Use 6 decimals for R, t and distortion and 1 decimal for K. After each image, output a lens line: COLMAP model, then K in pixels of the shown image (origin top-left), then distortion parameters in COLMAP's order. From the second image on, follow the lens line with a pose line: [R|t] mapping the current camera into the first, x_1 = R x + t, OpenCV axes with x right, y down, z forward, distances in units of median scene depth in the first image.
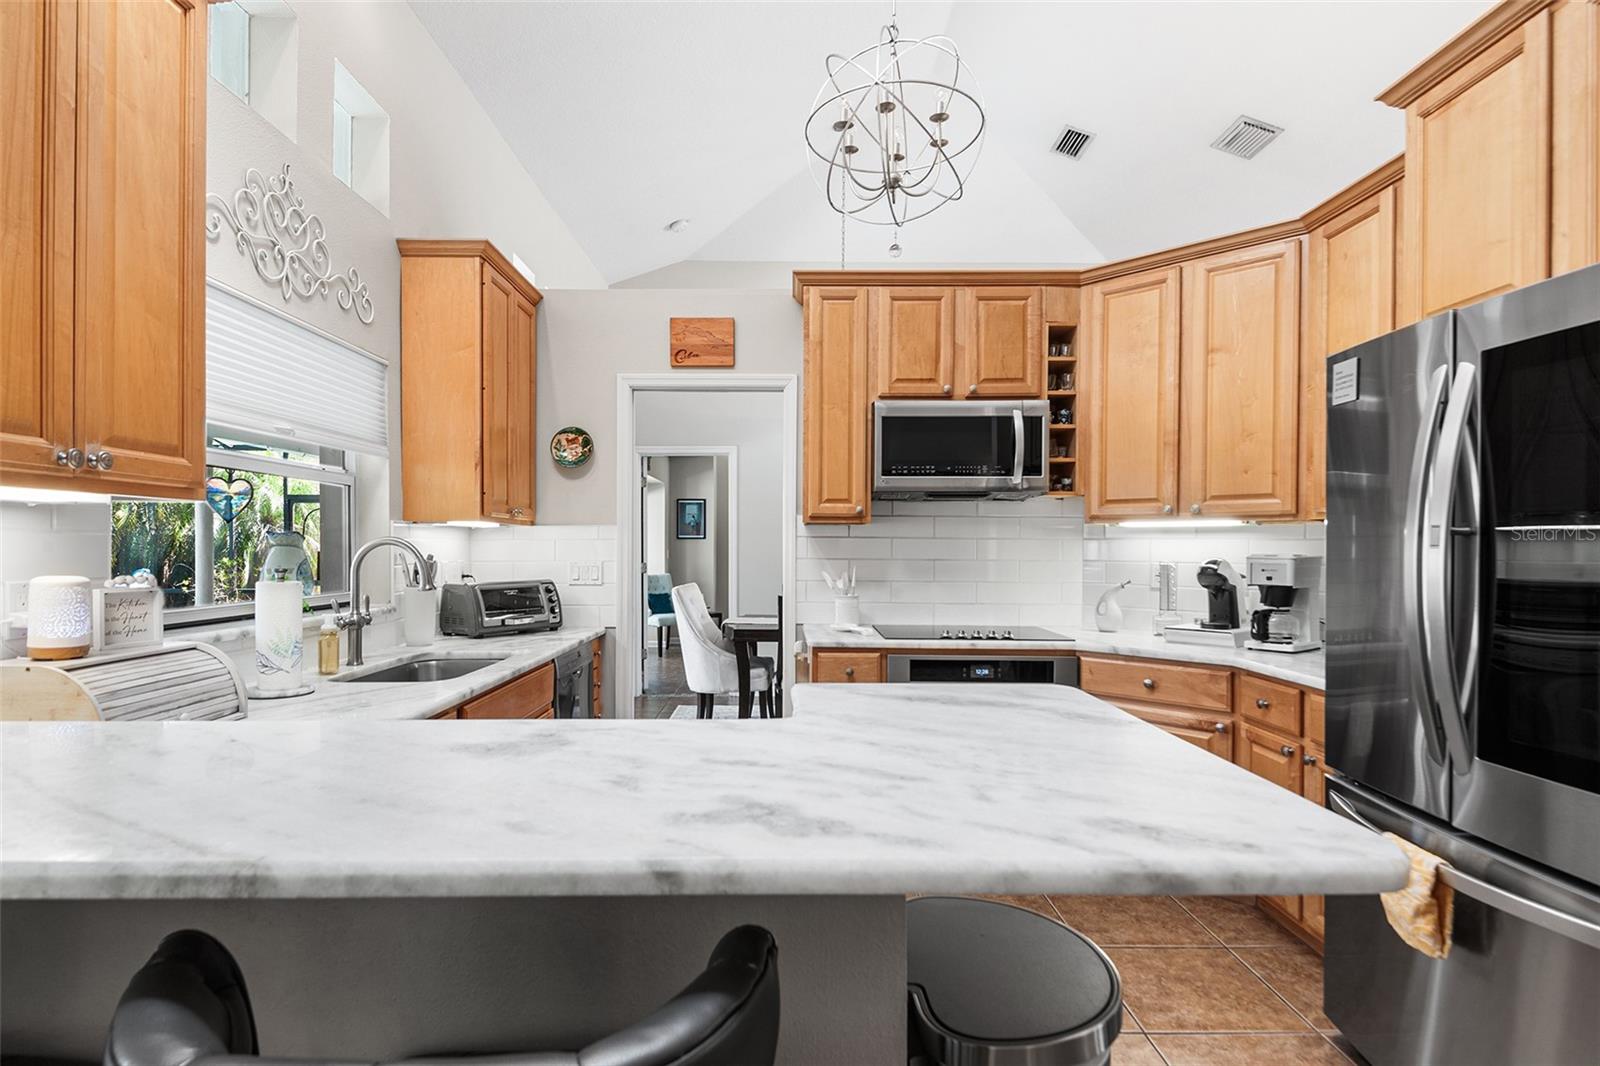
lens RADIAL K [[824.1, 0, 790.5], [0, 824.1, 549.3], [0, 0, 1]] dist [0.035617, -0.034860]
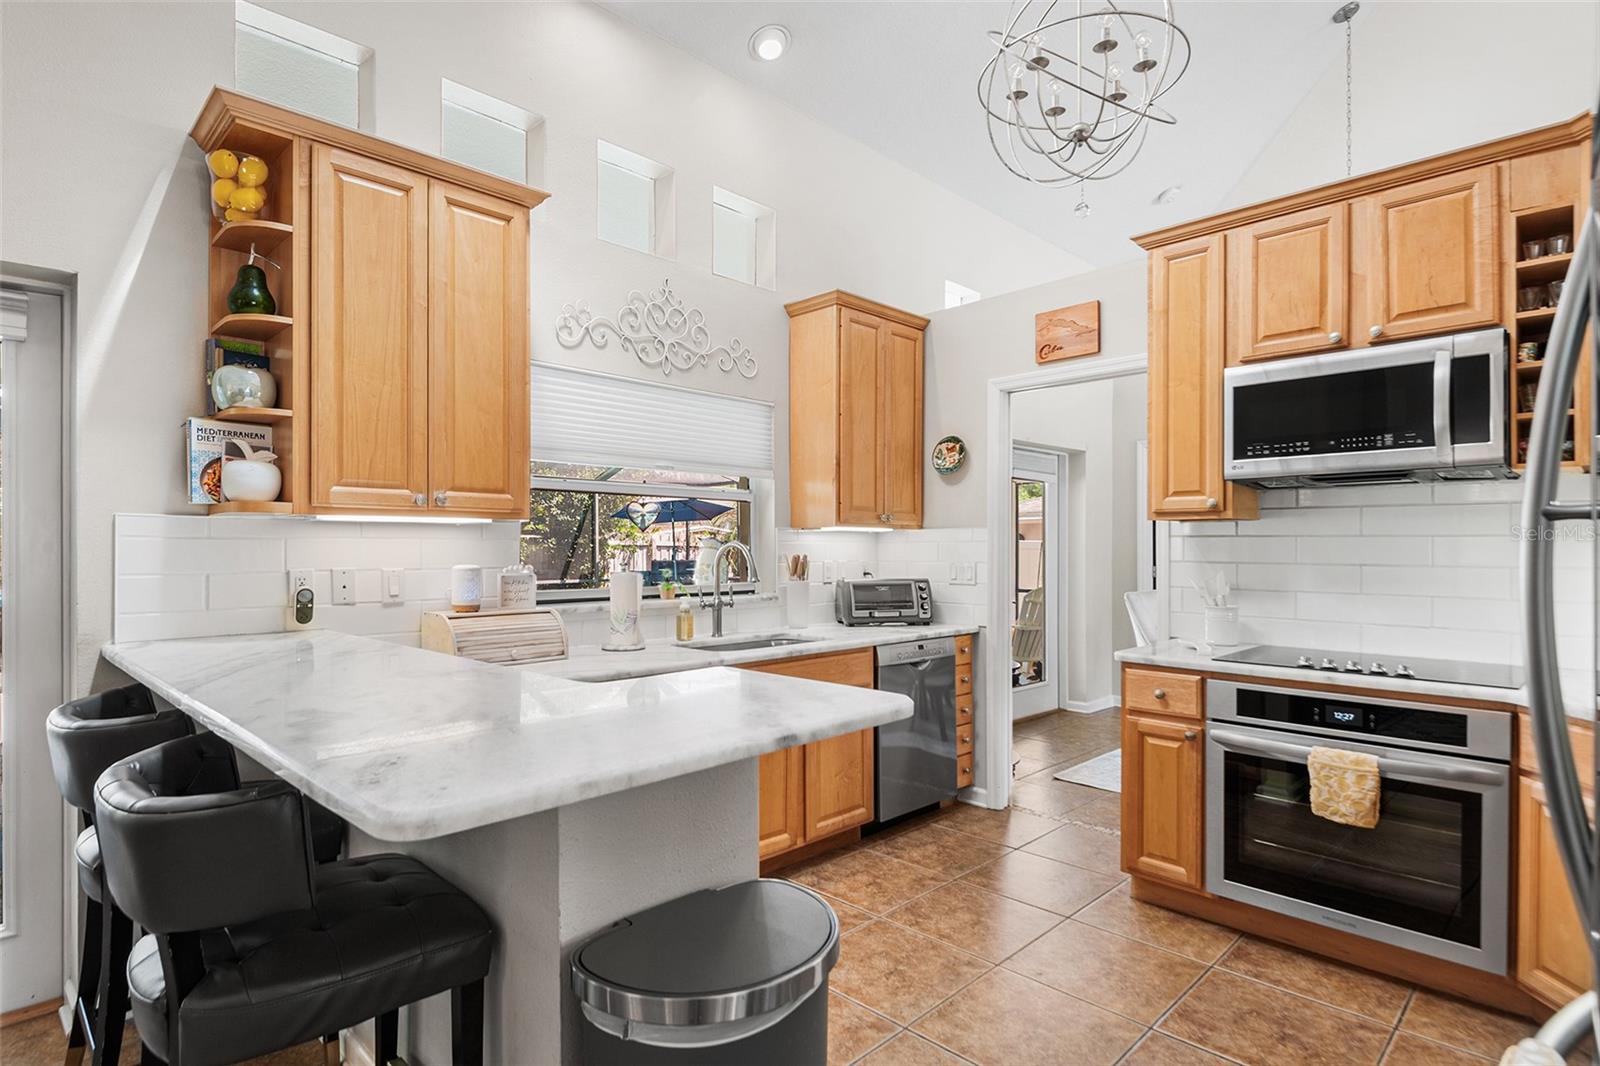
lens RADIAL K [[824.1, 0, 790.5], [0, 824.1, 549.3], [0, 0, 1]] dist [0.035617, -0.034860]
pose [[0.698540, -0.000992, -0.715570, 0.382862], [-0.001035, 0.999997, -0.002396, 0.001138], [0.715570, 0.002414, 0.698537, 0.114946]]
